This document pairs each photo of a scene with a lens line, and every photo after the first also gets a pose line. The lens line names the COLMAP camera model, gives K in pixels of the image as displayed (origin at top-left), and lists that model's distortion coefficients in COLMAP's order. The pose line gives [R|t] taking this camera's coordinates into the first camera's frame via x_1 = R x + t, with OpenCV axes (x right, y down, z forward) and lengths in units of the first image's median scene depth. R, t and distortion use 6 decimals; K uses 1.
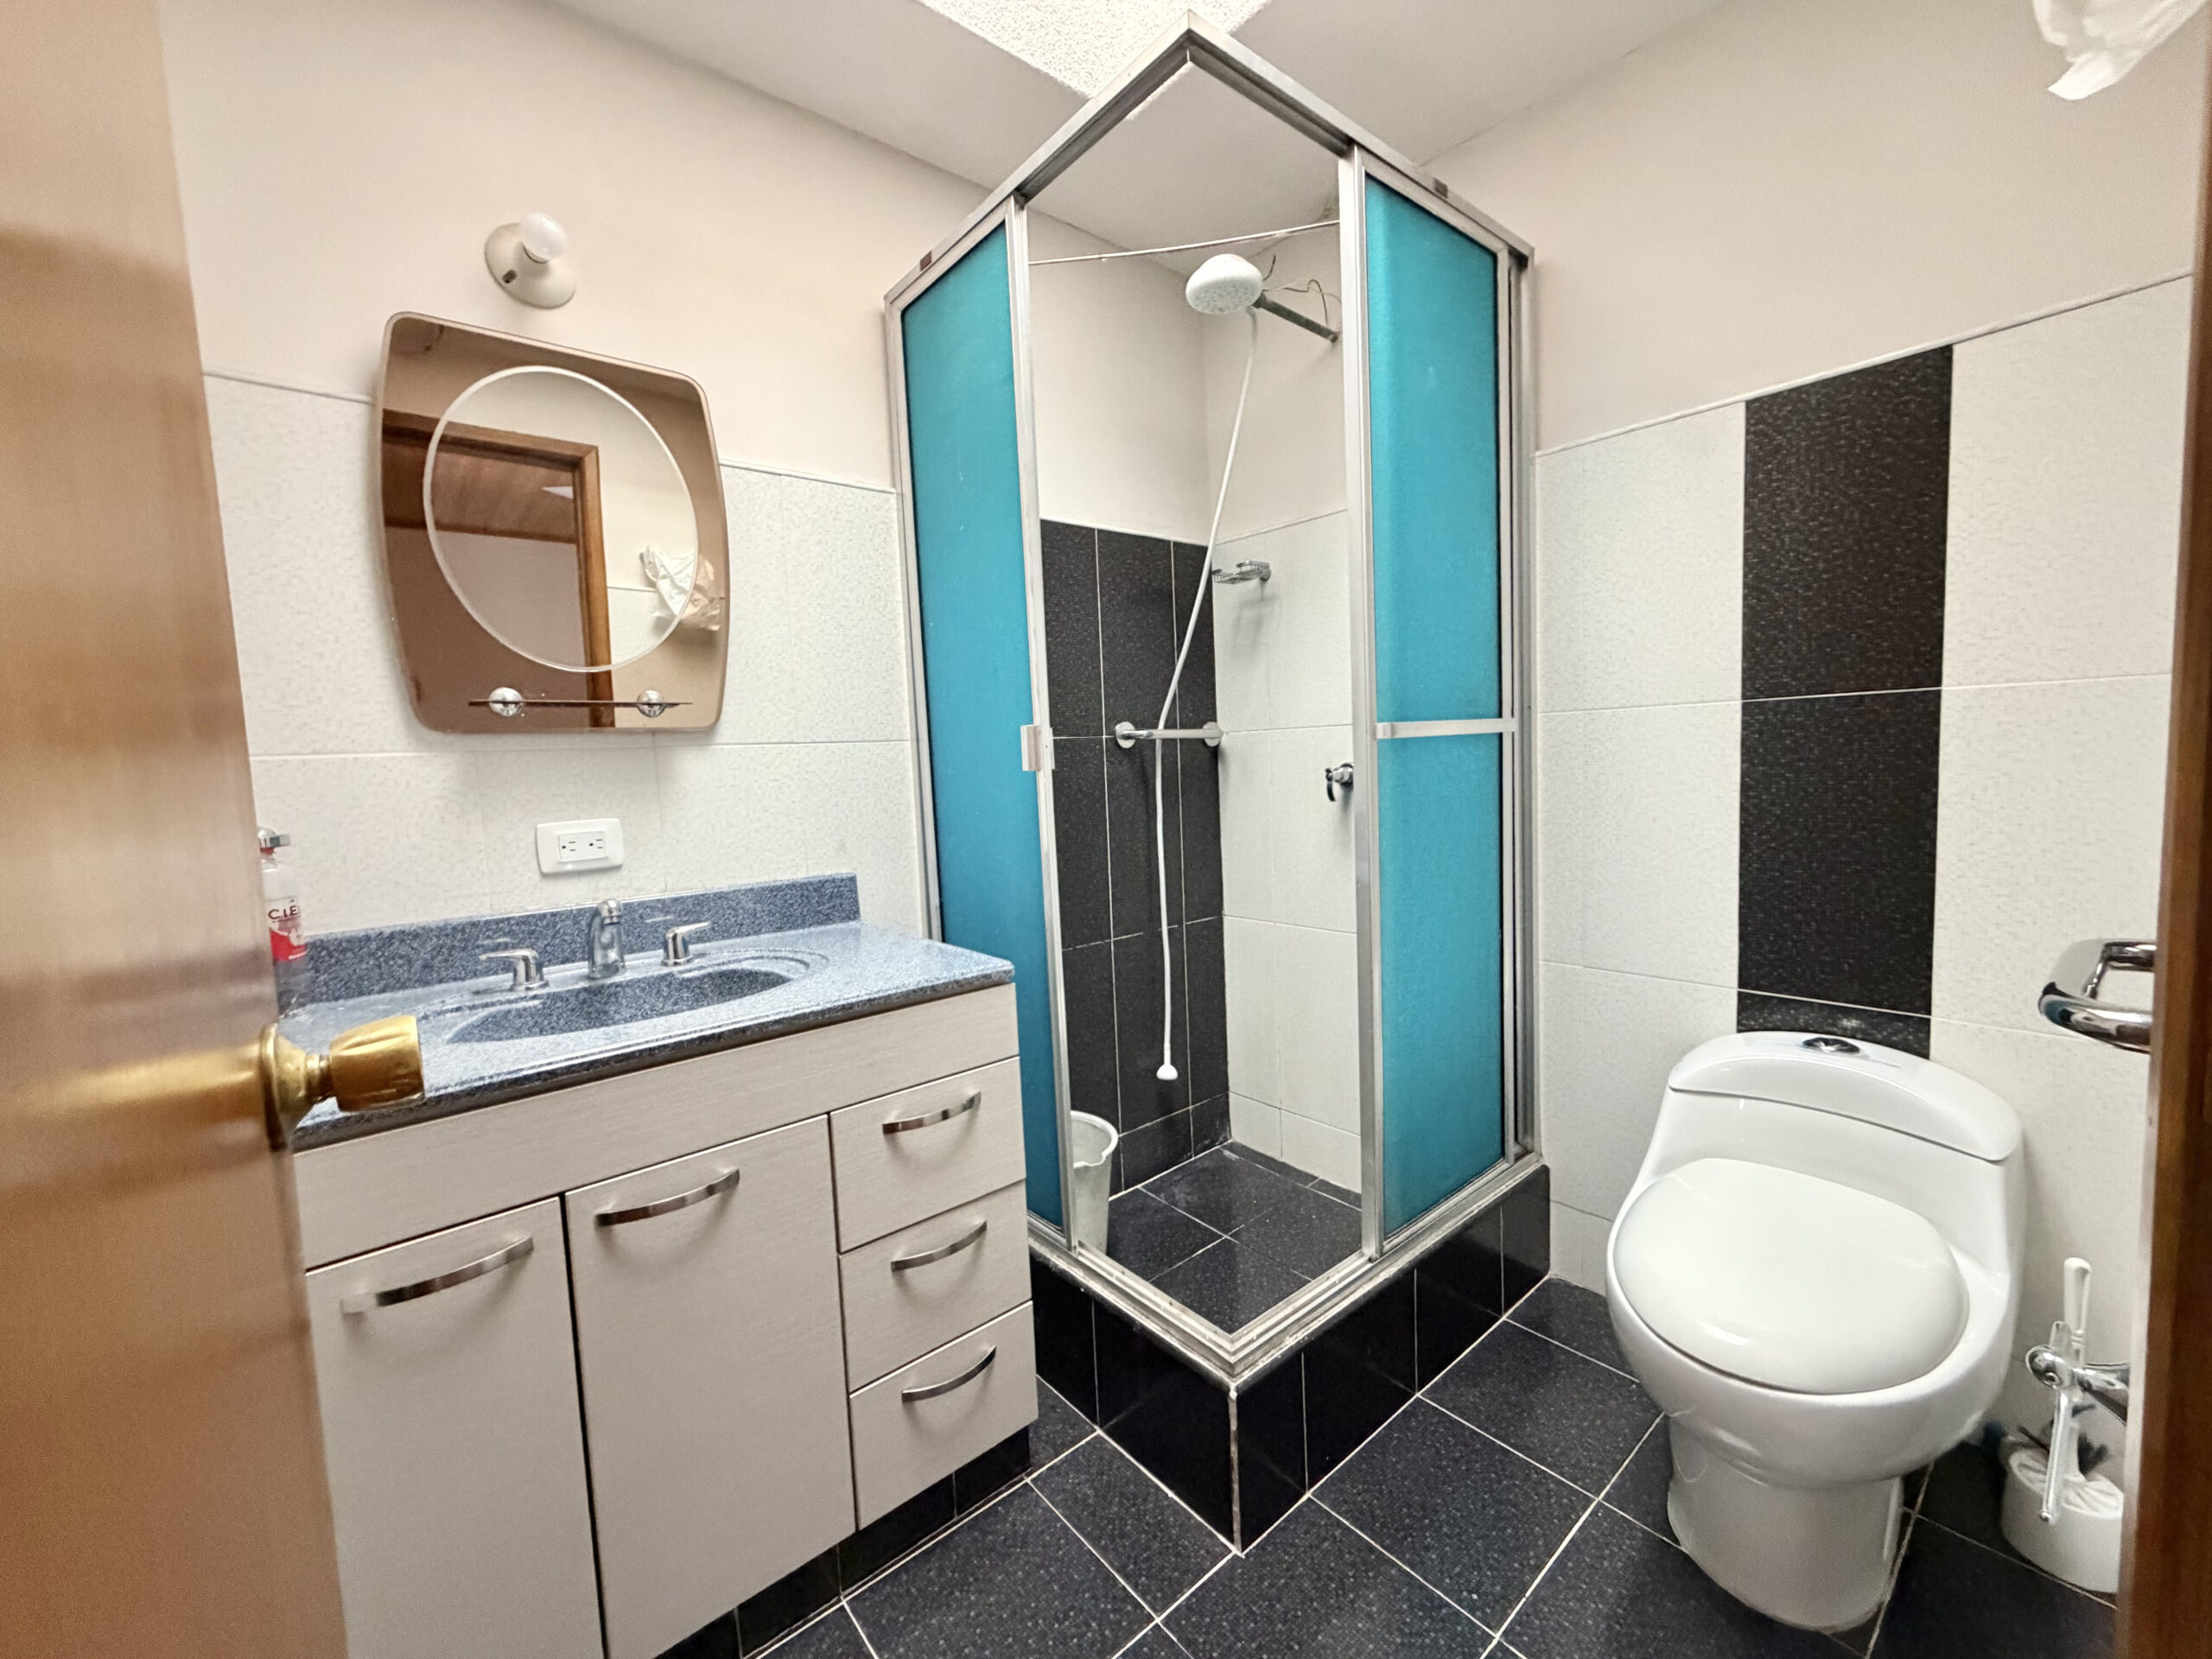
lens RADIAL K [[885.4, 0, 1104.3], [0, 885.4, 822.8], [0, 0, 1]] dist [0.000782, 0.000968]
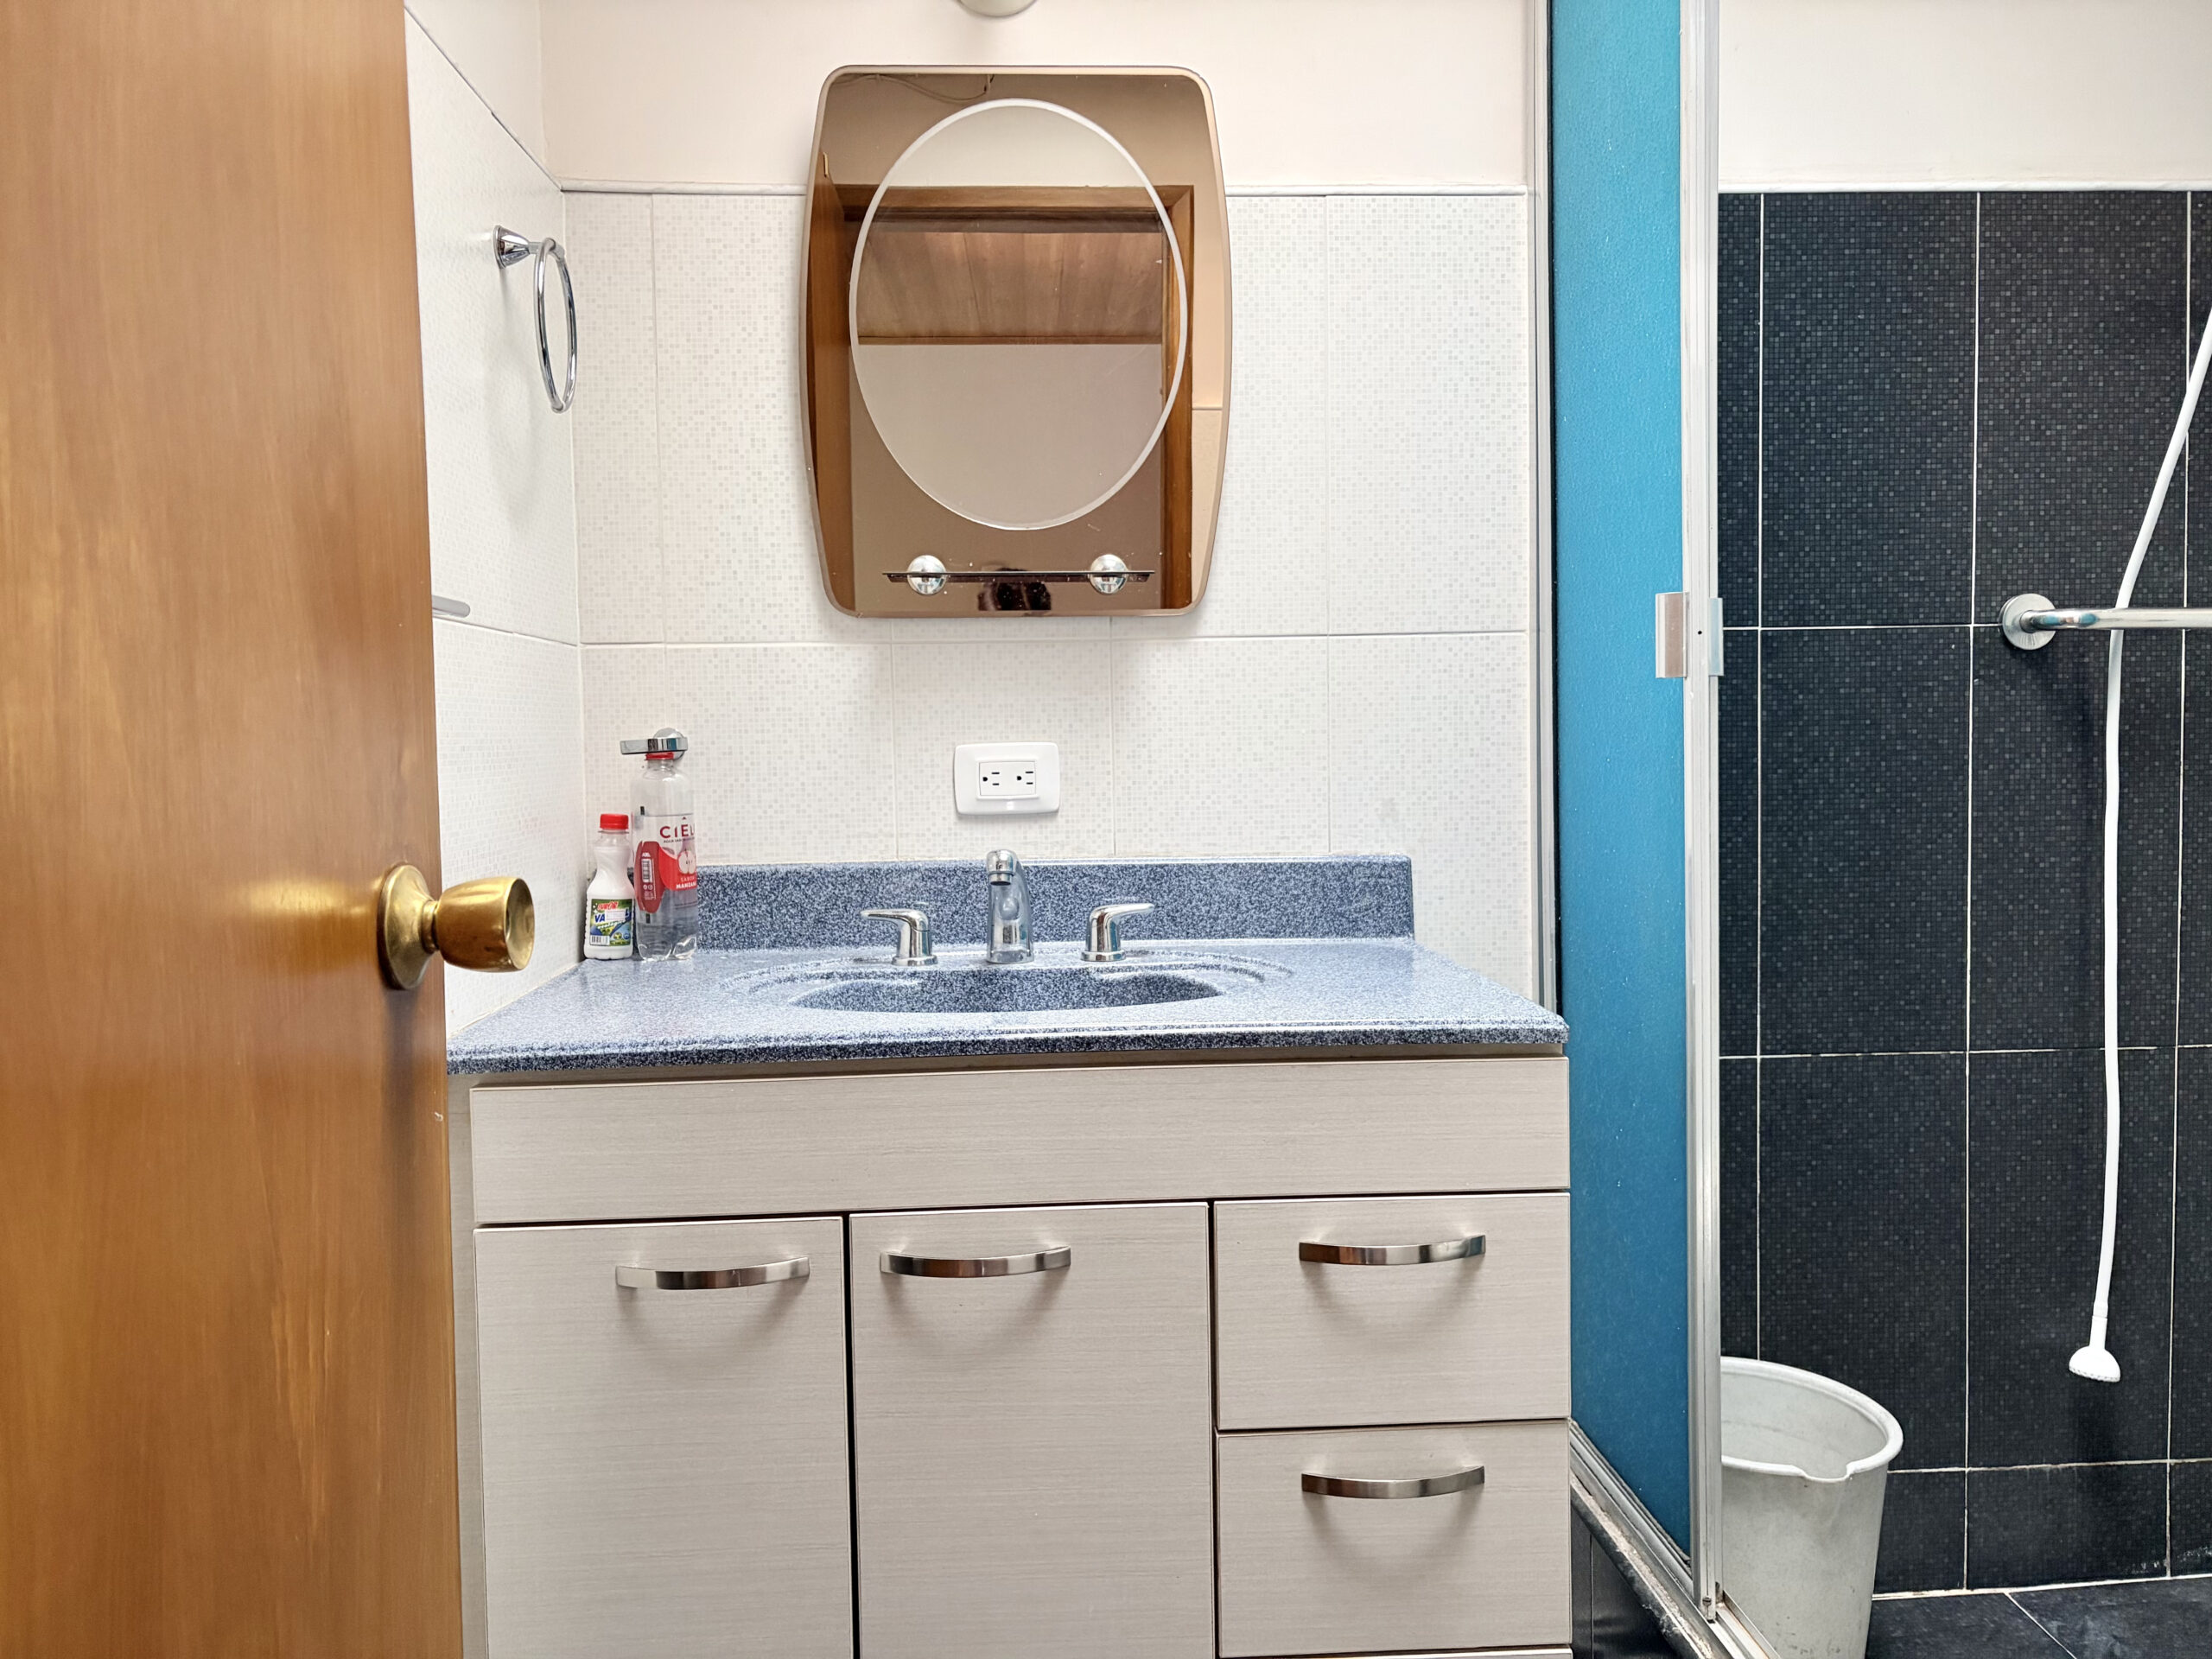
lens RADIAL K [[1683.4, 0, 1107.0], [0, 1683.4, 814.6], [0, 0, 1]] dist [0.057068, -0.053184]
pose [[0.799830, 0.058320, -0.597386, 0.287319], [-0.061750, 0.997983, 0.014753, 0.031894], [0.597041, 0.025088, 0.801818, -0.021763]]
